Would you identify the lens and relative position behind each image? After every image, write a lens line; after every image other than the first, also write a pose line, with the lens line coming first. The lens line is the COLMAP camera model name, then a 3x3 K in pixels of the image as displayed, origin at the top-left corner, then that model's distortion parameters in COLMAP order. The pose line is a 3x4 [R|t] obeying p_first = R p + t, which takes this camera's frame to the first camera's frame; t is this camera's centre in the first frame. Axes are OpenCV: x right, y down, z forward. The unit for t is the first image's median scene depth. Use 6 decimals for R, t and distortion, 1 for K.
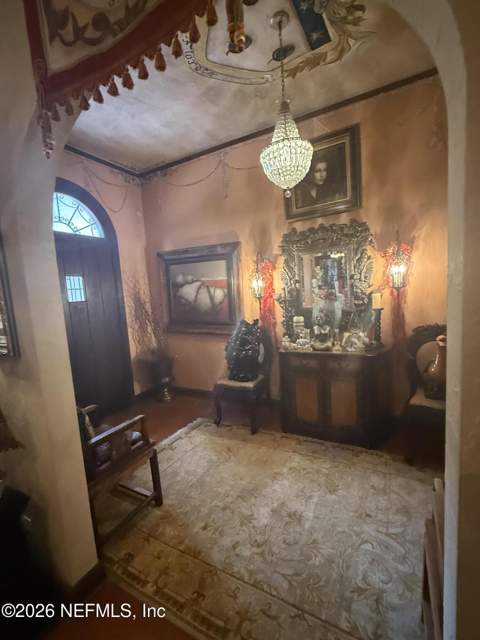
lens RADIAL K [[279.7, 0, 241.4], [0, 279.7, 320.9], [0, 0, 1]] dist [-0.001462, 0.000168]
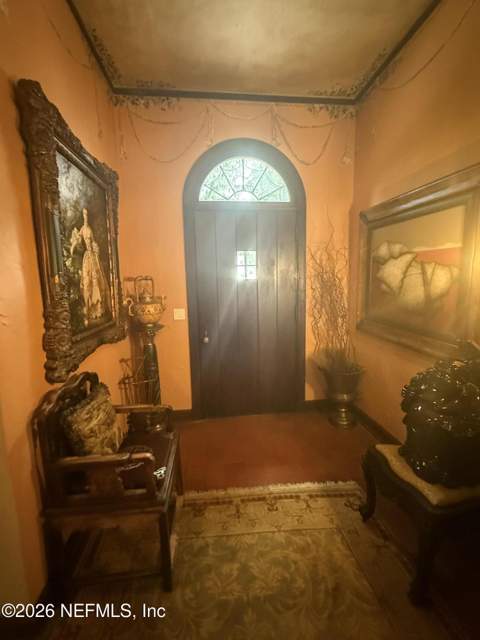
lens RADIAL K [[279.7, 0, 237.6], [0, 279.7, 320.5], [0, 0, 1]] dist [-0.001462, 0.000168]
pose [[0.565157, 0.166059, -0.808098, 0.126859], [-0.108877, 0.985978, 0.126467, -0.042923], [0.817767, 0.016509, 0.575312, 0.399769]]
